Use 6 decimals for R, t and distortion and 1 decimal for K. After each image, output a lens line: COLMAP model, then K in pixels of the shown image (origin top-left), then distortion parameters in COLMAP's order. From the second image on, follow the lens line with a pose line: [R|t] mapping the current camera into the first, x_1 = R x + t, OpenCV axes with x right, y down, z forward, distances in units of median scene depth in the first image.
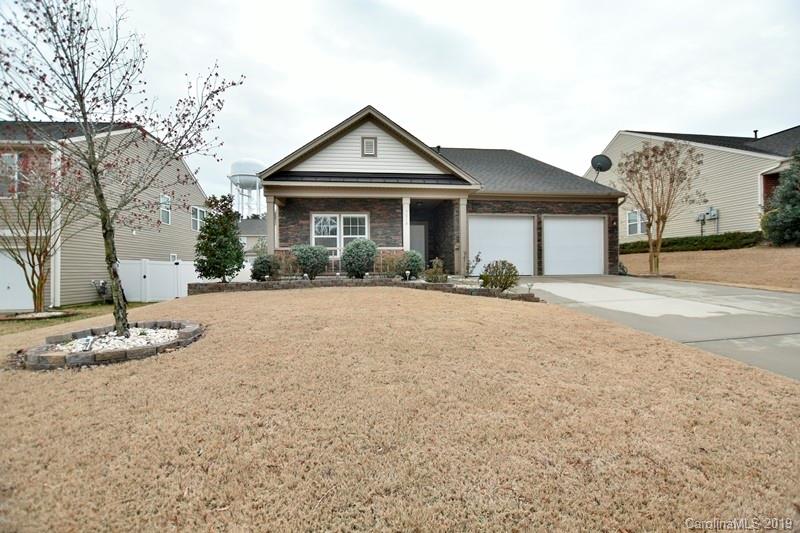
lens RADIAL K [[351.7, 0, 399.9], [0, 351.7, 265.6], [0, 0, 1]] dist [-0.025825, 0.001537]
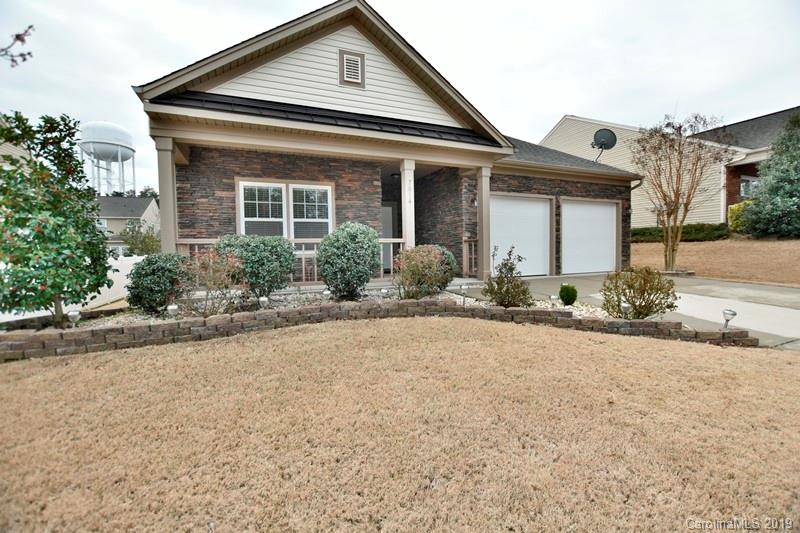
lens RADIAL K [[351.7, 0, 399.0], [0, 351.7, 265.9], [0, 0, 1]] dist [-0.025825, 0.001537]
pose [[0.958650, -0.017185, 0.284068, -0.167022], [0.005734, 0.999139, 0.041093, -0.027227], [-0.284530, -0.037764, 0.957923, 0.364170]]
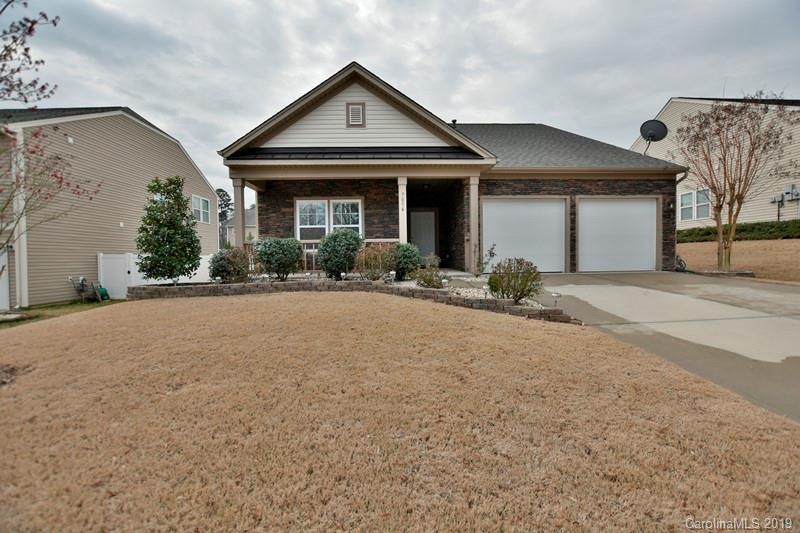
lens RADIAL K [[351.7, 0, 400.4], [0, 351.7, 265.8], [0, 0, 1]] dist [-0.025825, 0.001537]
pose [[0.996767, -0.001923, -0.080321, 0.072023], [0.004634, 0.999425, 0.033582, -0.015725], [0.080210, -0.033846, 0.996203, 0.174893]]
